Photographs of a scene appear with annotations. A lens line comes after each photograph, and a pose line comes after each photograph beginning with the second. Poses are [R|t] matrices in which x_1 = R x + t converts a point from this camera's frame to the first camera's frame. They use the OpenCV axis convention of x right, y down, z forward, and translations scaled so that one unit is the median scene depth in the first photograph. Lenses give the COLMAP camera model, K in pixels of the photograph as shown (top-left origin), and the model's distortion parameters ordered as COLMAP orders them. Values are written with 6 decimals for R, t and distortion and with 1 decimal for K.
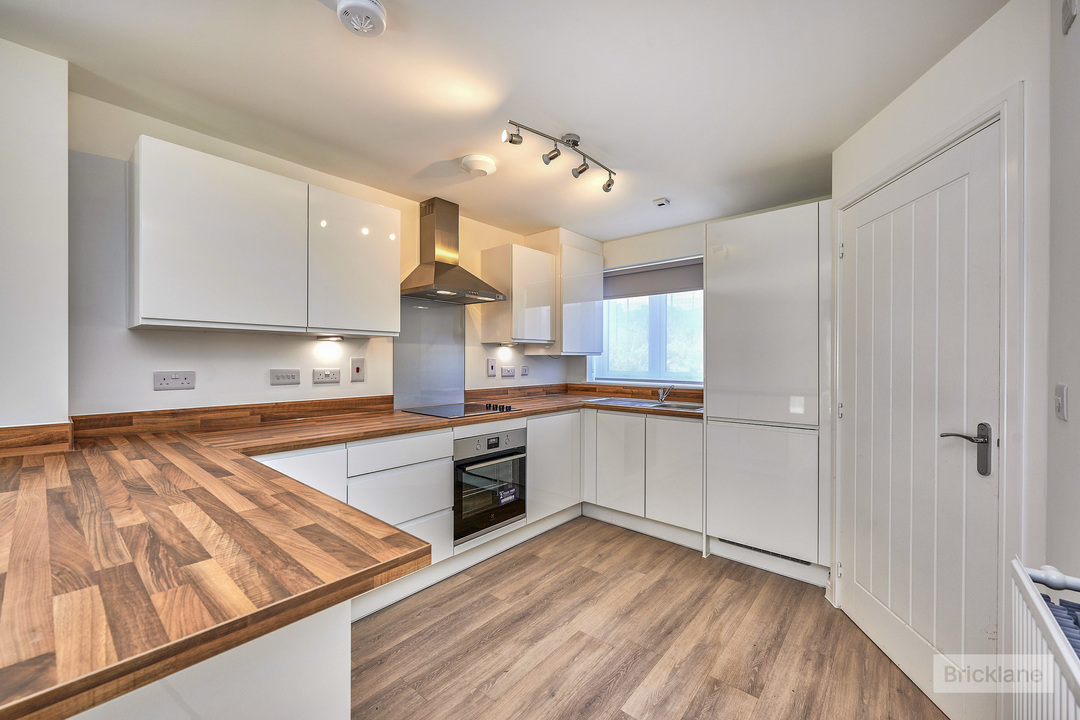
lens RADIAL K [[419.2, 0, 526.6], [0, 419.2, 361.4], [0, 0, 1]] dist [-0.001365, -0.000170]
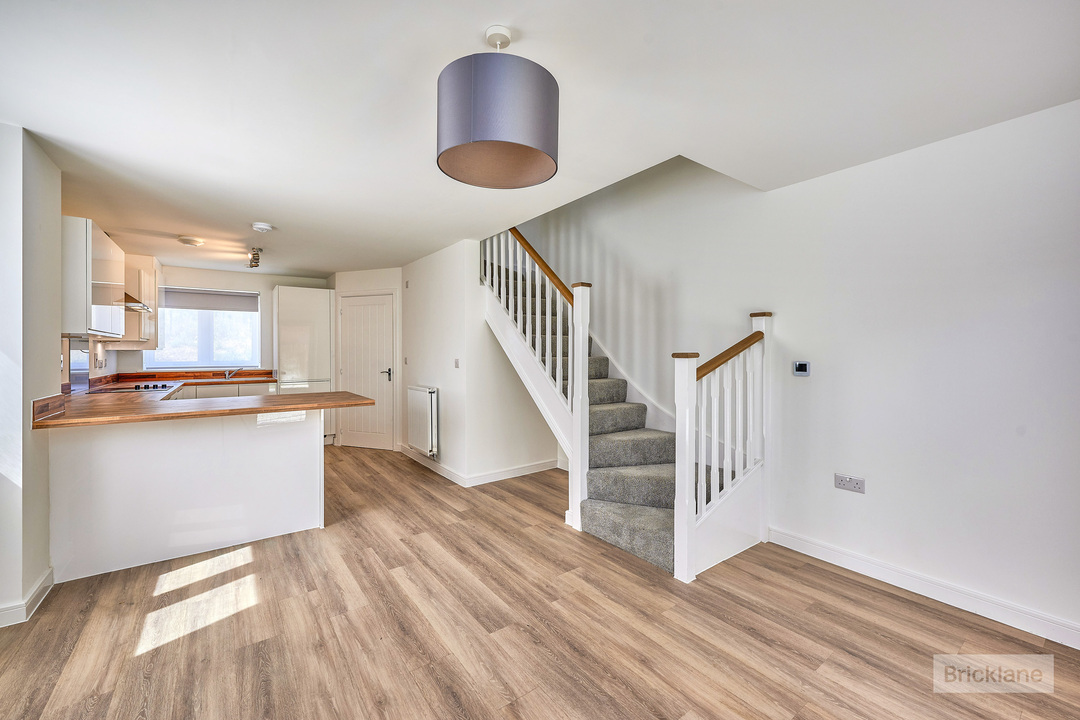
lens RADIAL K [[426.9, 0, 538.0], [0, 426.9, 350.1], [0, 0, 1]] dist [-0.000406, 0.000153]
pose [[0.199550, 0.001946, 0.979886, -1.373640], [0.004329, 0.999987, -0.002868, -0.007040], [-0.979878, 0.004814, 0.199539, -0.661986]]
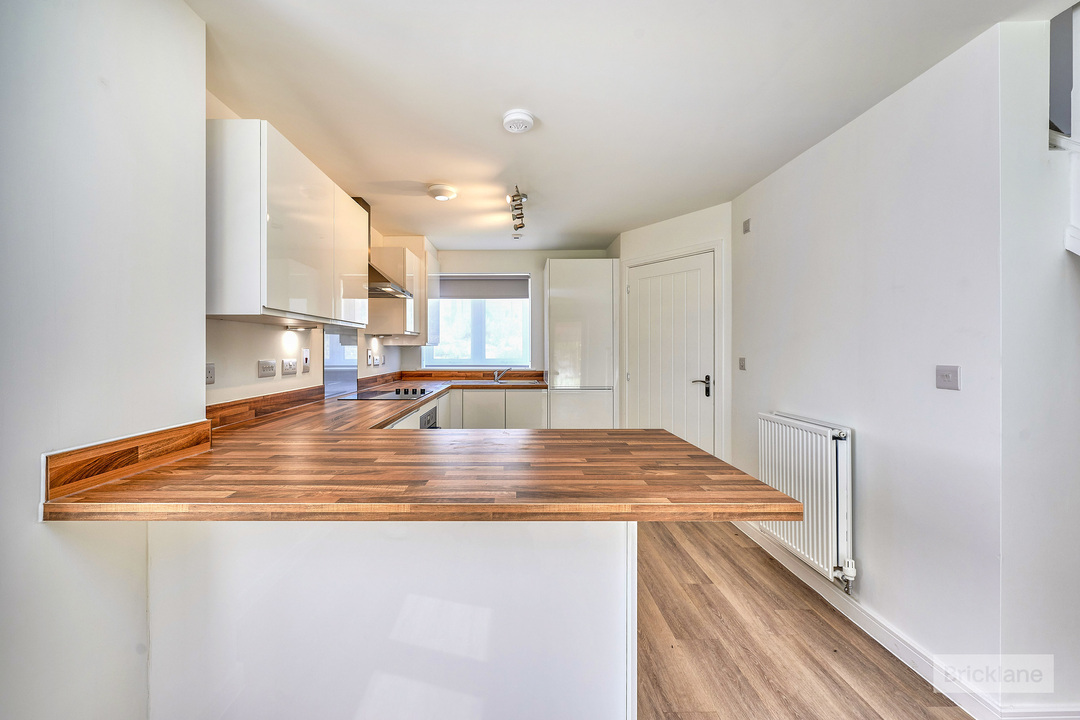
lens RADIAL K [[440.6, 0, 518.9], [0, 440.6, 348.6], [0, 0, 1]] dist [-0.000303, 0.000080]
pose [[0.736871, 0.000365, 0.676034, -0.744280], [0.002222, 0.999993, -0.002961, -0.003284], [-0.676030, 0.003684, 0.736865, -0.106725]]
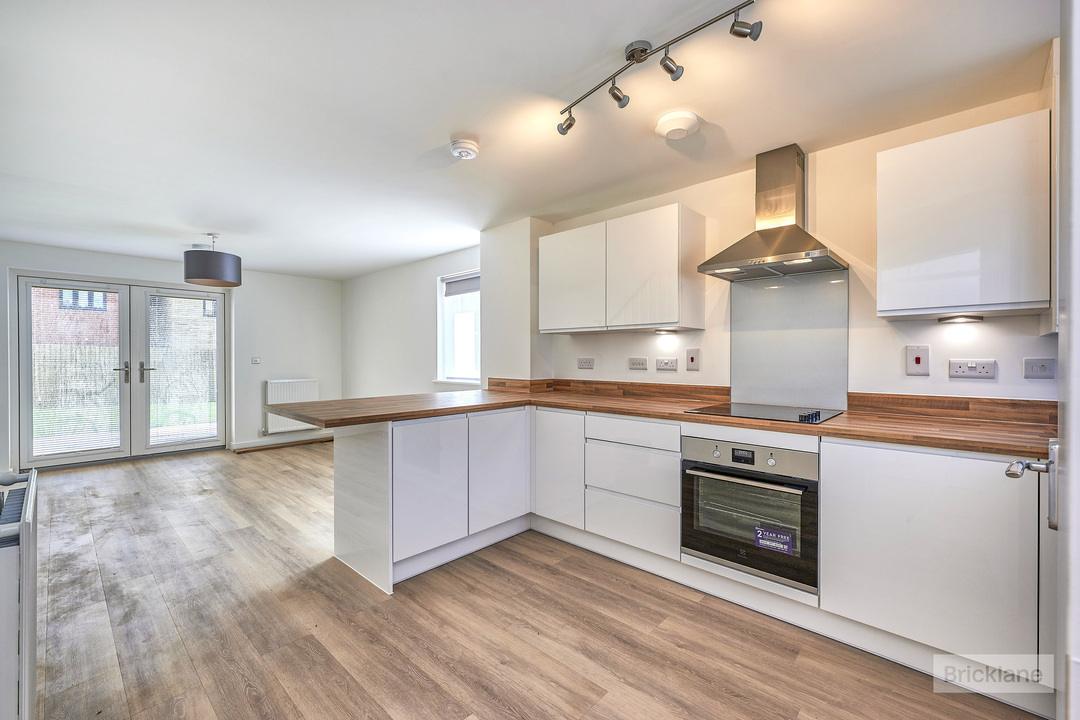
lens RADIAL K [[402.3, 0, 565.2], [0, 402.3, 358.2], [0, 0, 1]] dist [0.000235, 0.000092]
pose [[0.063659, 0.002304, -0.997969, 0.612031], [-0.002314, 0.999995, 0.002161, 0.015837], [0.997969, 0.002172, 0.063664, 0.617528]]
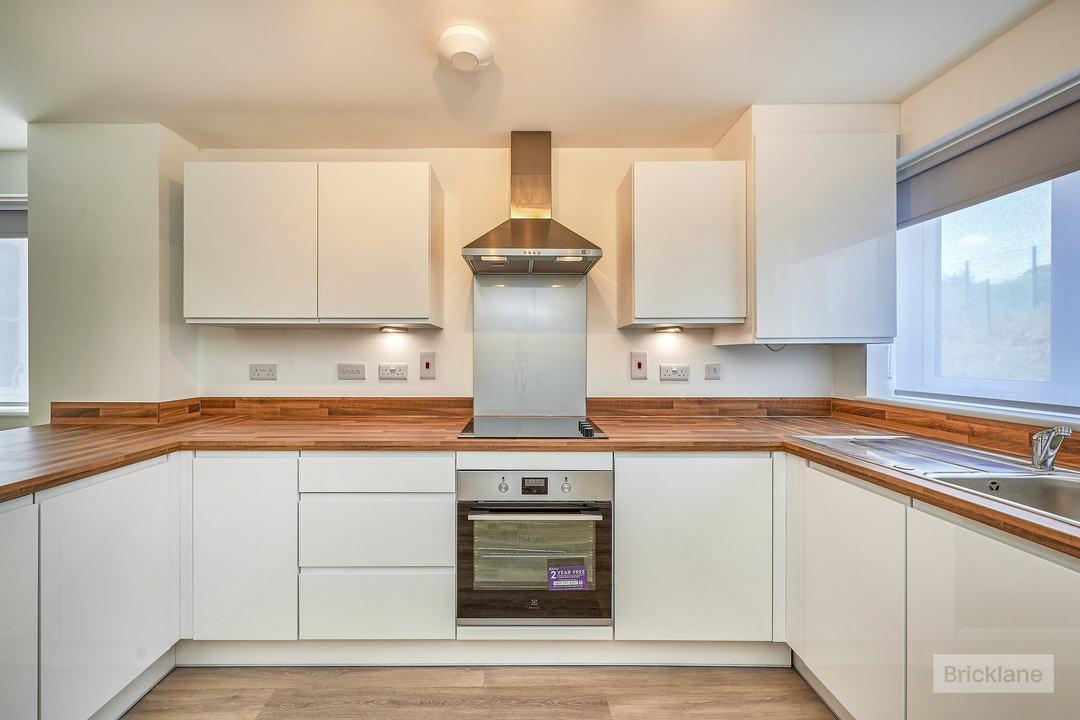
lens RADIAL K [[432.6, 0, 490.7], [0, 432.6, 355.6], [0, 0, 1]] dist [0.001248, 0.000203]
pose [[0.673357, -0.000234, -0.739317, 0.345340], [-0.001285, 0.999998, -0.001488, 0.001356], [0.739316, 0.001952, 0.673356, 0.504571]]
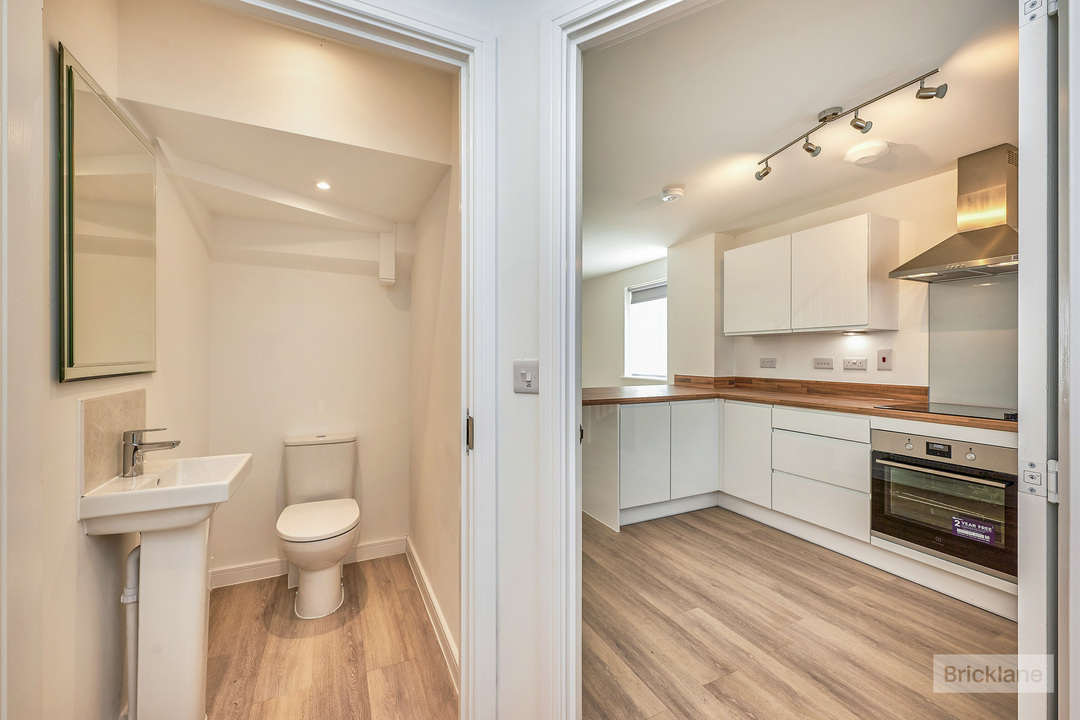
lens RADIAL K [[403.7, 0, 586.3], [0, 403.7, 355.2], [0, 0, 1]] dist [0.000104, -0.000034]
pose [[-0.269349, -0.003116, -0.963038, 0.843533], [-0.004285, 0.999989, -0.002037, 0.014386], [0.963033, 0.003578, -0.269360, 0.537936]]
